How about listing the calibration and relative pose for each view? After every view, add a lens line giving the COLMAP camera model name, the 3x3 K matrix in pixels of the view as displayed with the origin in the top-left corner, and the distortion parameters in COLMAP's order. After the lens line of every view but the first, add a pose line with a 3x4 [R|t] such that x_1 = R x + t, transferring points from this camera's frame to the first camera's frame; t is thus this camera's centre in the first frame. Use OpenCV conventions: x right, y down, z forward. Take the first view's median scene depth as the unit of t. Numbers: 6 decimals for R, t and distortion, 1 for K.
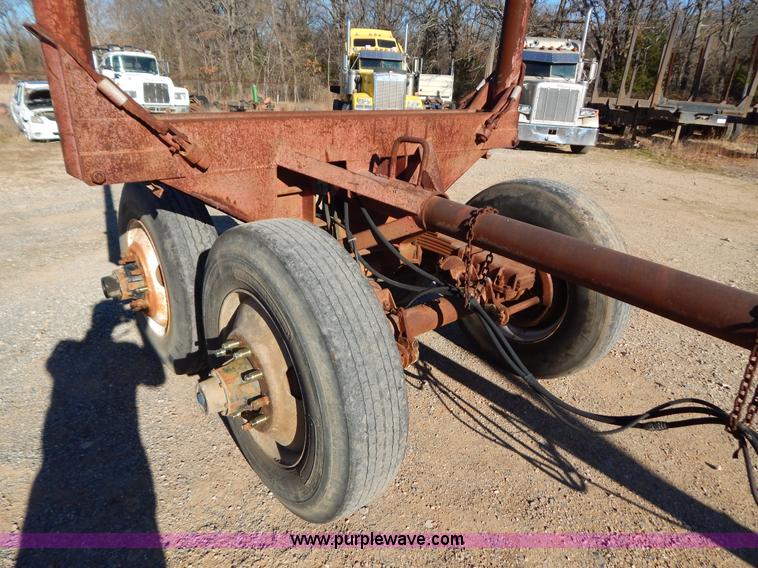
lens RADIAL K [[505.8, 0, 381.5], [0, 505.8, 280.8], [0, 0, 1]] dist [-0.003056, -0.006912]
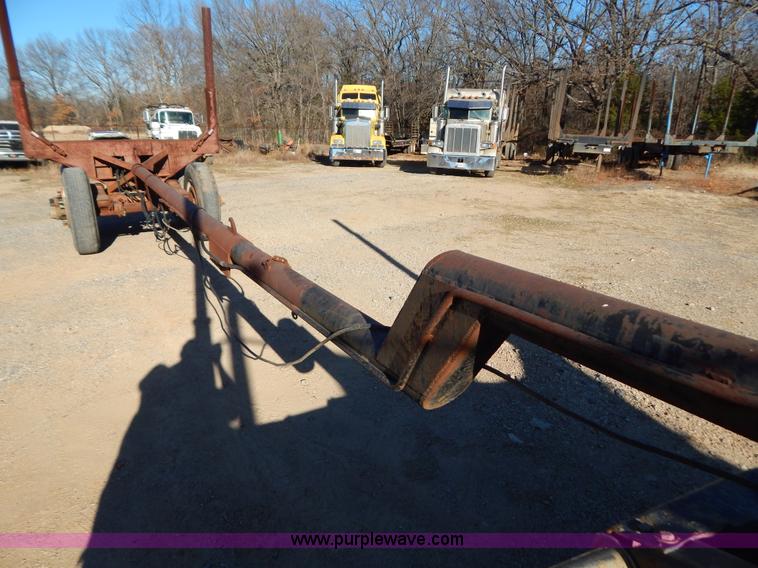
lens RADIAL K [[497.6, 0, 377.8], [0, 497.6, 278.6], [0, 0, 1]] dist [0.004554, -0.007038]
pose [[0.990751, 0.016621, -0.134673, 0.234186], [-0.026851, 0.996859, -0.074507, 0.084753], [0.133012, 0.077434, 0.988085, -0.210277]]
